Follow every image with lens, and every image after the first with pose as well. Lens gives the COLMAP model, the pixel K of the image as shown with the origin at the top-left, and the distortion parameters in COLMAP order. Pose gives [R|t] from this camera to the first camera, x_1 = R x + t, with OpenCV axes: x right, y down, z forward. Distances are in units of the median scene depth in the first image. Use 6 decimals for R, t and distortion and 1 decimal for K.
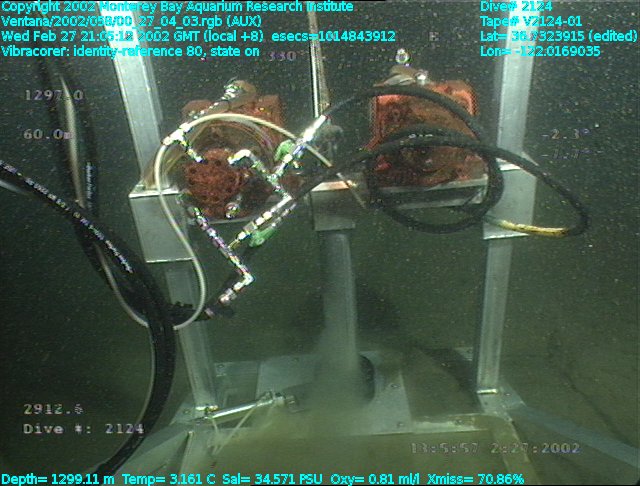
lens RADIAL K [[588.2, 0, 324.6], [0, 588.2, 245.8], [0, 0, 1]] dist [-0.033145, 0.000000]
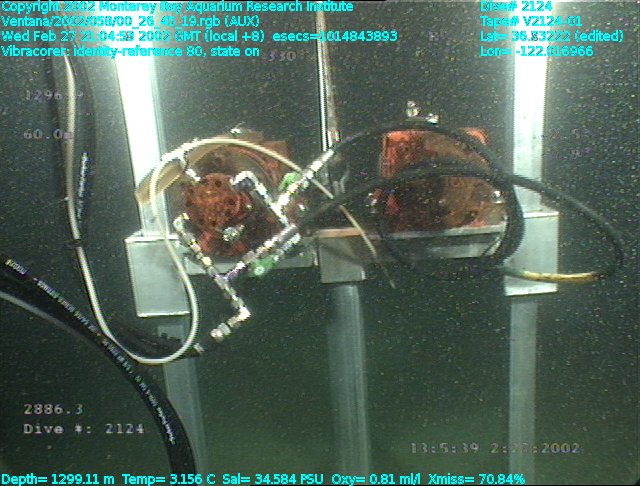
lens RADIAL K [[588.2, 0, 323.9], [0, 588.2, 236.0], [0, 0, 1]] dist [-0.033145, 0.000000]
pose [[0.999651, 0.005176, -0.025901, 0.011992], [-0.012021, 0.962326, -0.271633, 0.168997], [0.023519, 0.271850, 0.962052, 0.100557]]
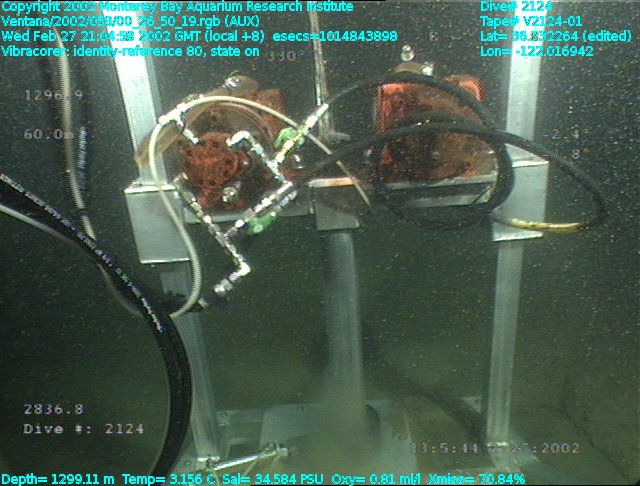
lens RADIAL K [[588.2, 0, 325.6], [0, 588.2, 244.1], [0, 0, 1]] dist [-0.033145, 0.000000]
pose [[0.999940, 0.005637, -0.009361, 0.007300], [-0.006441, 0.996083, -0.088192, 0.090258], [0.008827, 0.088247, 0.996059, 0.051588]]
